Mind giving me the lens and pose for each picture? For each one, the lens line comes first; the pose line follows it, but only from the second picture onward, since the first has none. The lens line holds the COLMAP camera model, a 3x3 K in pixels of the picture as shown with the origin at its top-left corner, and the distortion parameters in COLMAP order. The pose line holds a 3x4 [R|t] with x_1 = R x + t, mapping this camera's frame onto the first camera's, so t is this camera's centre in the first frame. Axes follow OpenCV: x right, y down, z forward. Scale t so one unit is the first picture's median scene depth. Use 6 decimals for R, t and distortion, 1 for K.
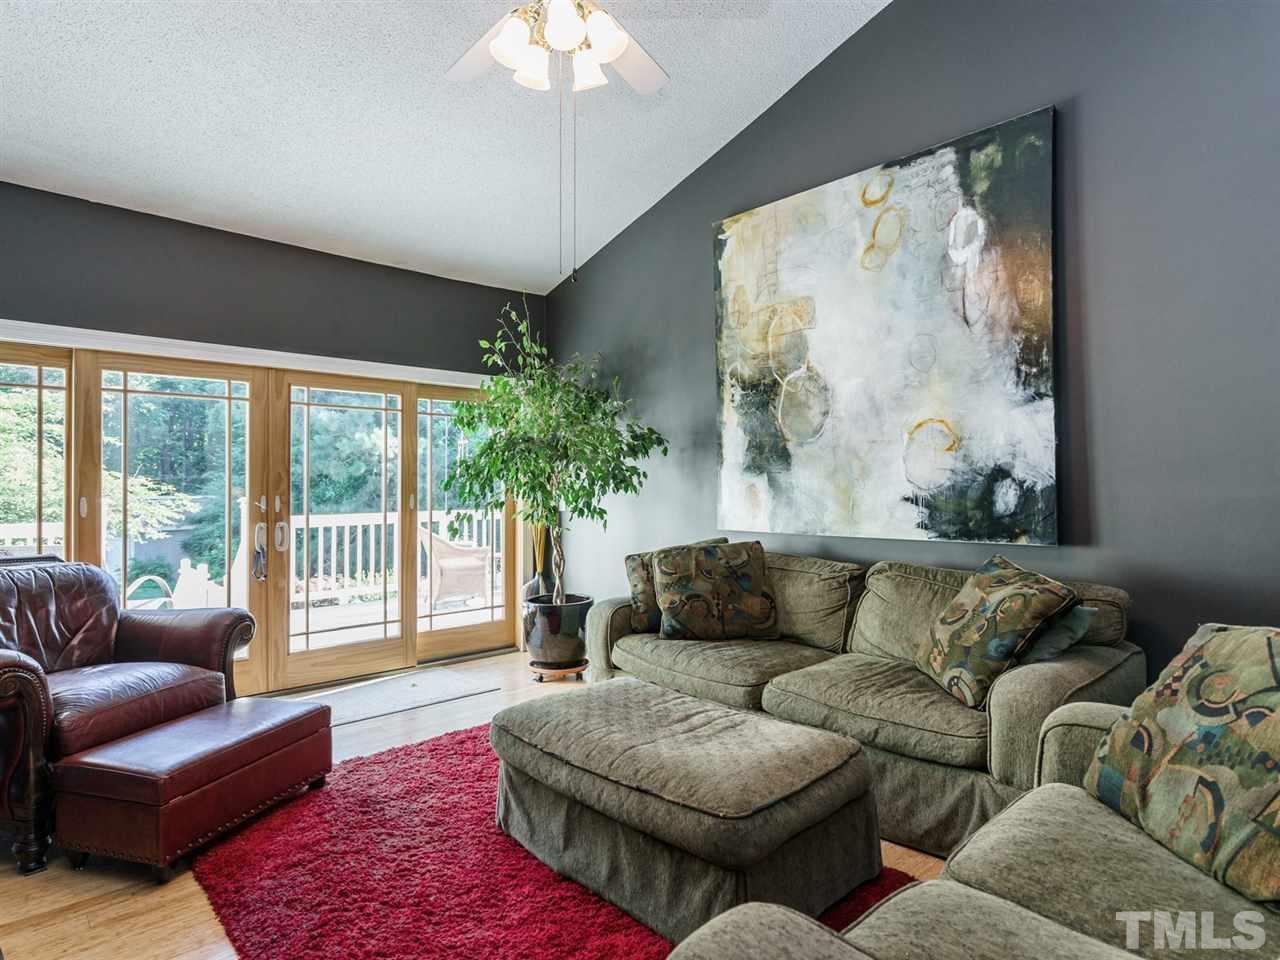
lens RADIAL K [[725.7, 0, 634.0], [0, 725.7, 481.8], [0, 0, 1]] dist [-0.007631, -0.000429]
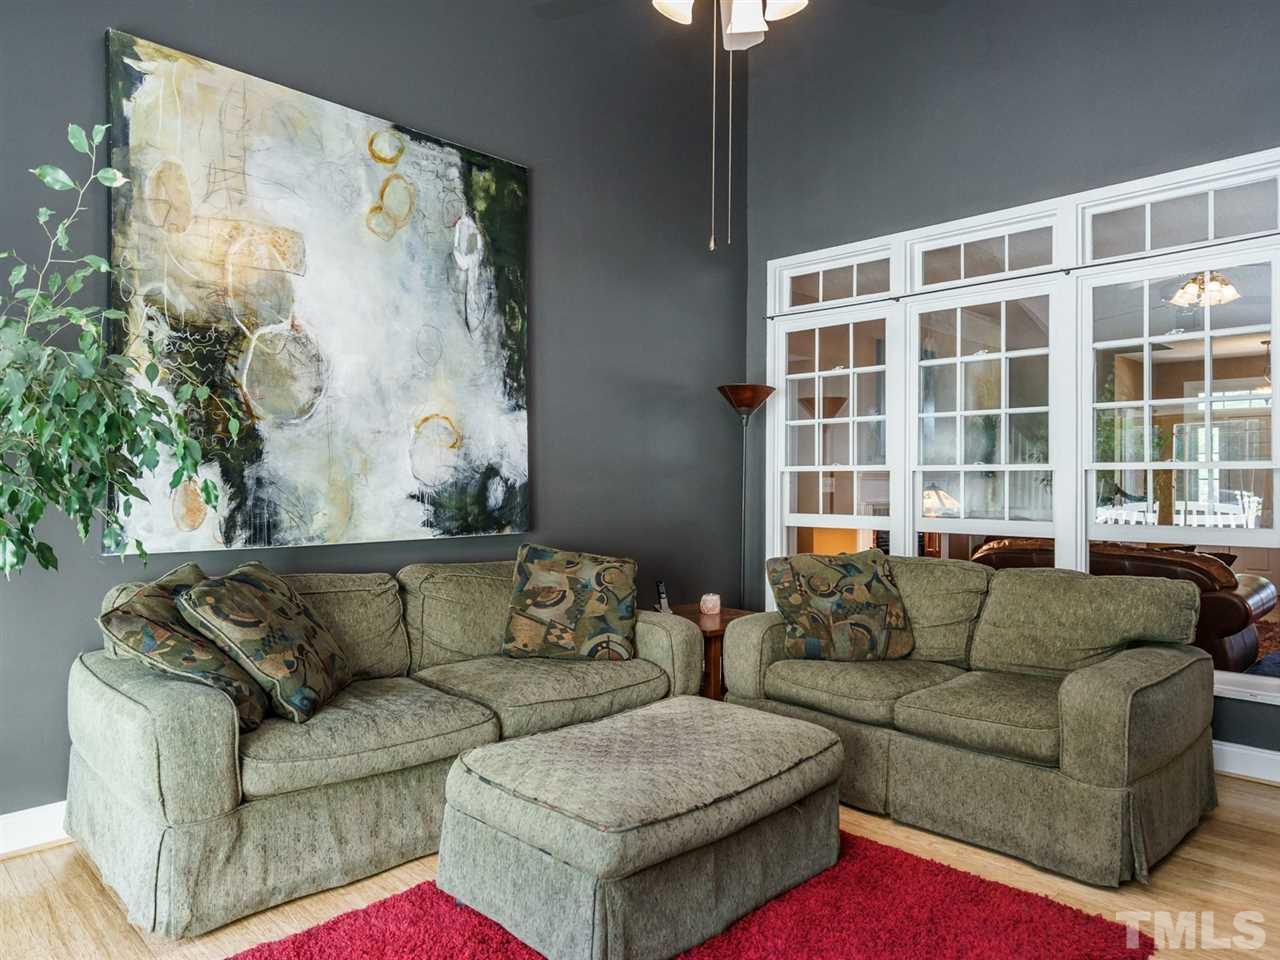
lens RADIAL K [[850.8, 0, 635.2], [0, 850.8, 479.4], [0, 0, 1]] dist [-0.000672, -0.000174]
pose [[-0.039953, 0.005573, 0.999186, -0.749288], [-0.010533, 0.999927, -0.005998, 0.005235], [-0.999146, -0.010764, -0.039892, 0.772000]]
